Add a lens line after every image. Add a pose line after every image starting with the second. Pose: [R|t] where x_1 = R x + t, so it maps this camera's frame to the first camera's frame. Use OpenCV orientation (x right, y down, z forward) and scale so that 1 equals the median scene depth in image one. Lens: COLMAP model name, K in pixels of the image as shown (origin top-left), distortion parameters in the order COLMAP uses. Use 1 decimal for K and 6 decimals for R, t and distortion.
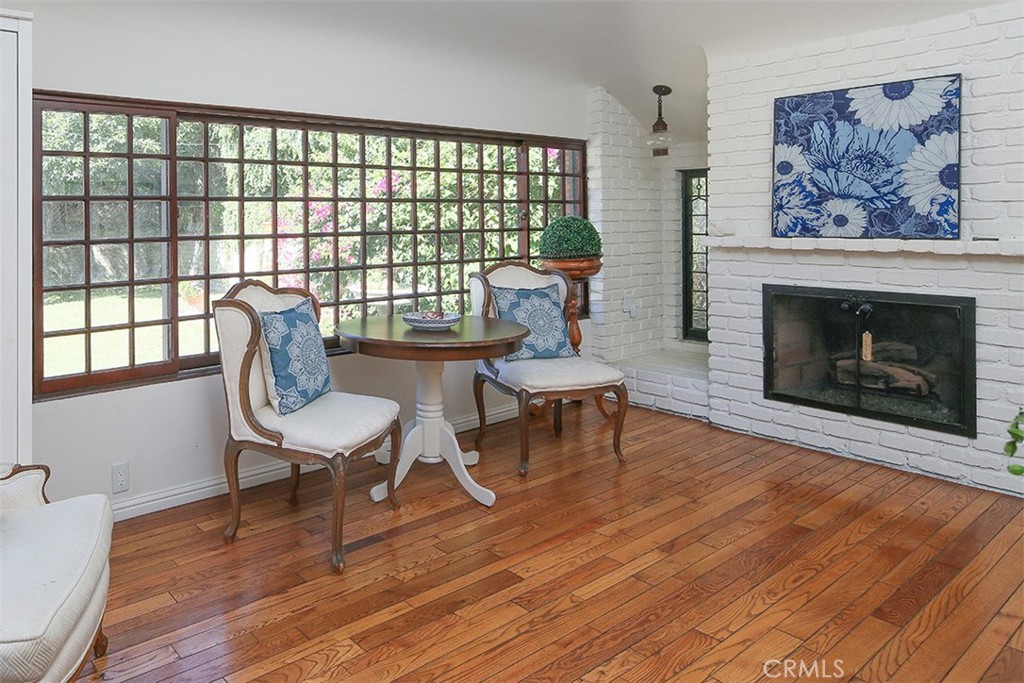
lens RADIAL K [[627.0, 0, 512.0], [0, 627.0, 341.5], [0, 0, 1]] dist [-0.001181, -0.000209]
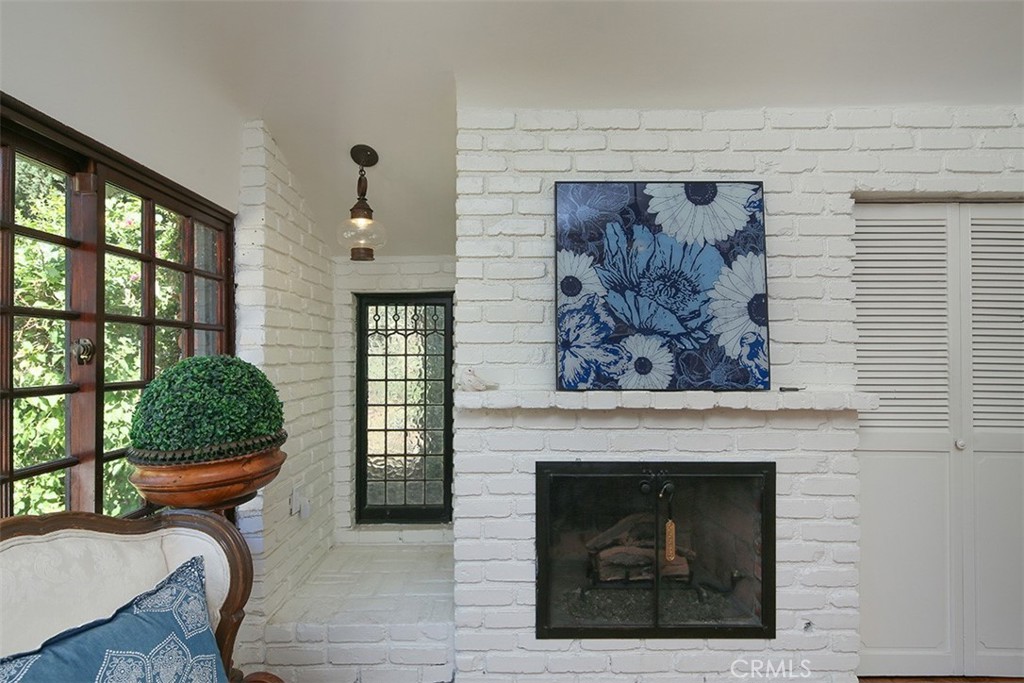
lens RADIAL K [[627.0, 0, 512.0], [0, 627.0, 341.5], [0, 0, 1]] dist [-0.001181, -0.000209]
pose [[0.824077, 0.022803, 0.566018, 0.016288], [0.100690, 0.977382, -0.185972, -0.106065], [-0.557457, 0.210248, 0.803142, 0.525301]]
